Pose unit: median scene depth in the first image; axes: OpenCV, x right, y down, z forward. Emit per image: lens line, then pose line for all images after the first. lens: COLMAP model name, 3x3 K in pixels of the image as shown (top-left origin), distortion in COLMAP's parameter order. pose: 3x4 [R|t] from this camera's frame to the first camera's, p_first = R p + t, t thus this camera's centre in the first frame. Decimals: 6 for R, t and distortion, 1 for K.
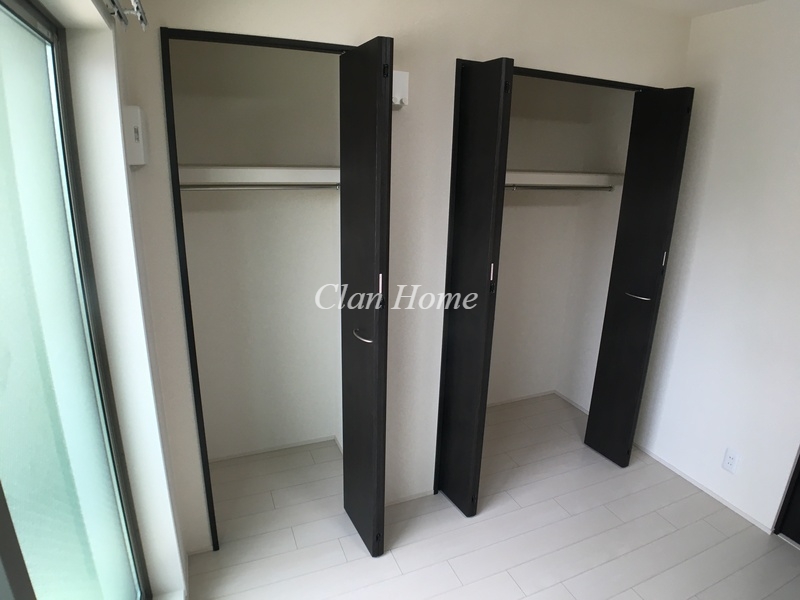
lens RADIAL K [[478.7, 0, 404.5], [0, 478.7, 298.8], [0, 0, 1]] dist [-0.057129, -0.004486]
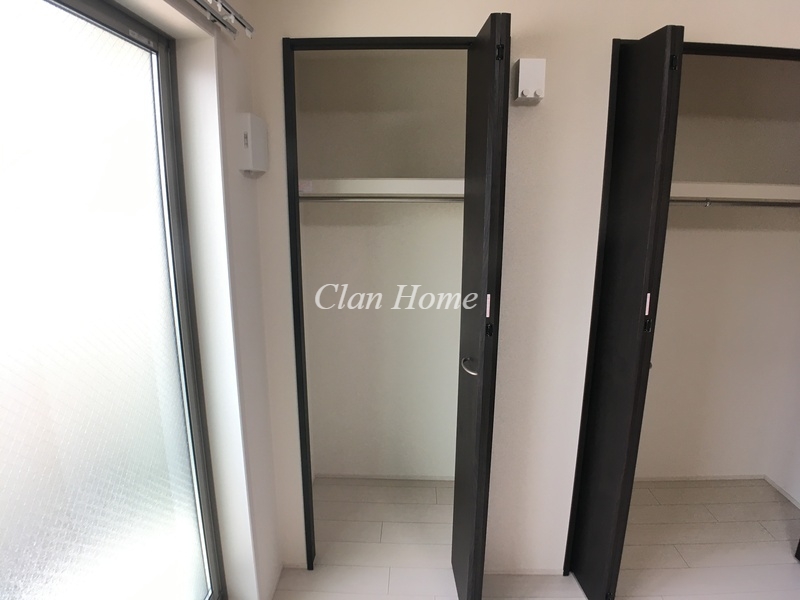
lens RADIAL K [[478.7, 0, 404.5], [0, 478.7, 298.8], [0, 0, 1]] dist [-0.057129, -0.004486]
pose [[0.907341, 0.069040, -0.414687, 0.147611], [-0.097970, 0.993989, -0.048874, 0.010430], [0.408820, 0.084973, 0.908651, 0.162301]]
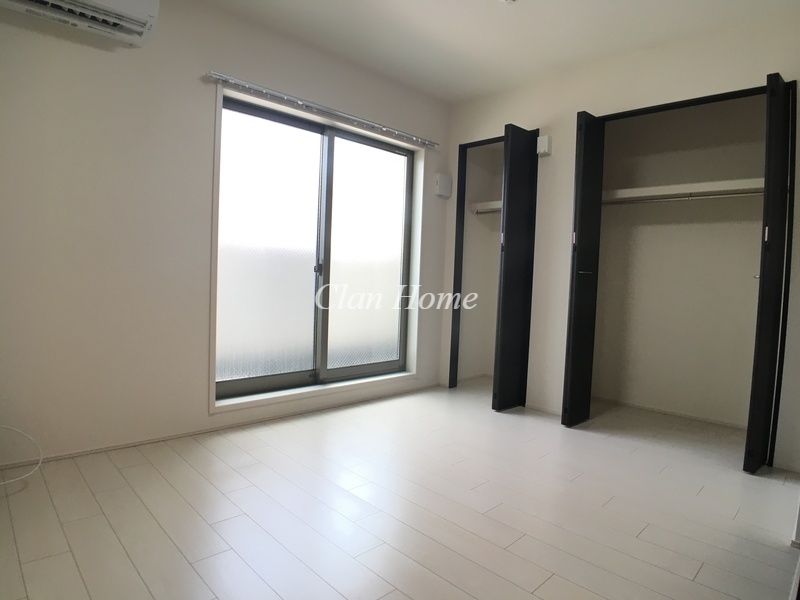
lens RADIAL K [[478.7, 0, 404.5], [0, 478.7, 298.8], [0, 0, 1]] dist [-0.057129, -0.004486]
pose [[0.371936, 0.031608, -0.927720, 1.480207], [-0.286949, 0.954385, -0.082525, 0.439462], [0.882793, 0.296902, 0.364040, -0.005352]]
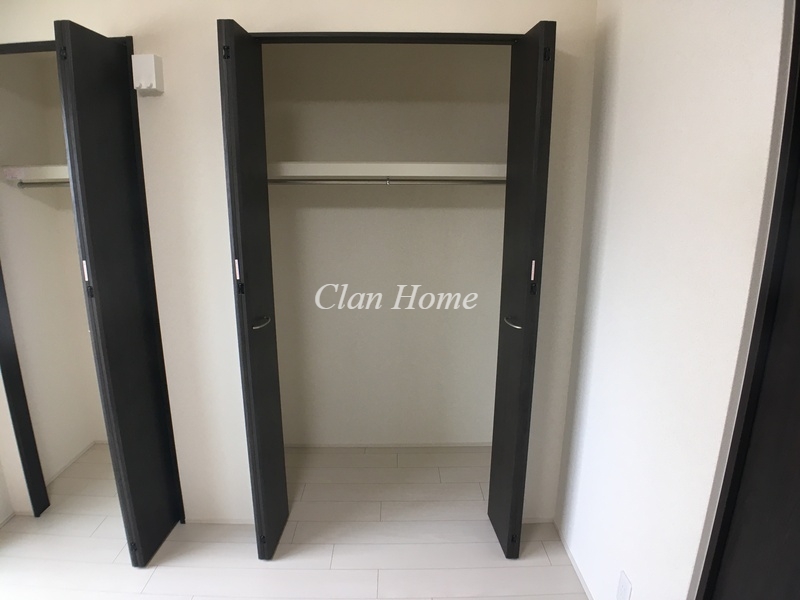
lens RADIAL K [[478.7, 0, 404.5], [0, 478.7, 298.8], [0, 0, 1]] dist [-0.057129, -0.004486]
pose [[0.922080, 0.064555, -0.381577, 0.813297], [-0.087377, 0.995257, -0.042769, 0.007046], [0.377006, 0.072777, 0.923347, 0.341778]]
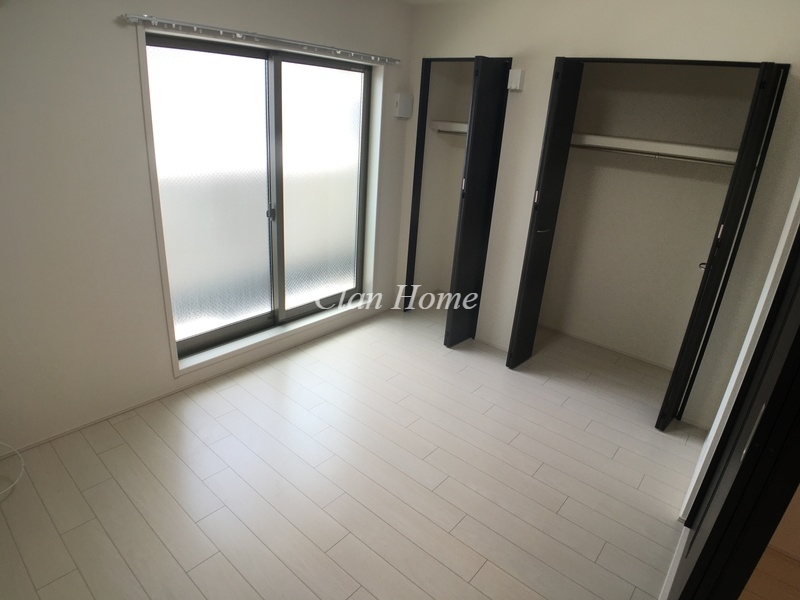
lens RADIAL K [[473.1, 0, 400.0], [0, 473.1, 300.0], [0, 0, 1]] dist [-0.059812, -0.003177]
pose [[0.448693, 0.332589, -0.829494, 1.396863], [-0.303636, 0.929691, 0.208519, 0.074316], [0.840524, 0.158303, 0.518131, -0.105000]]
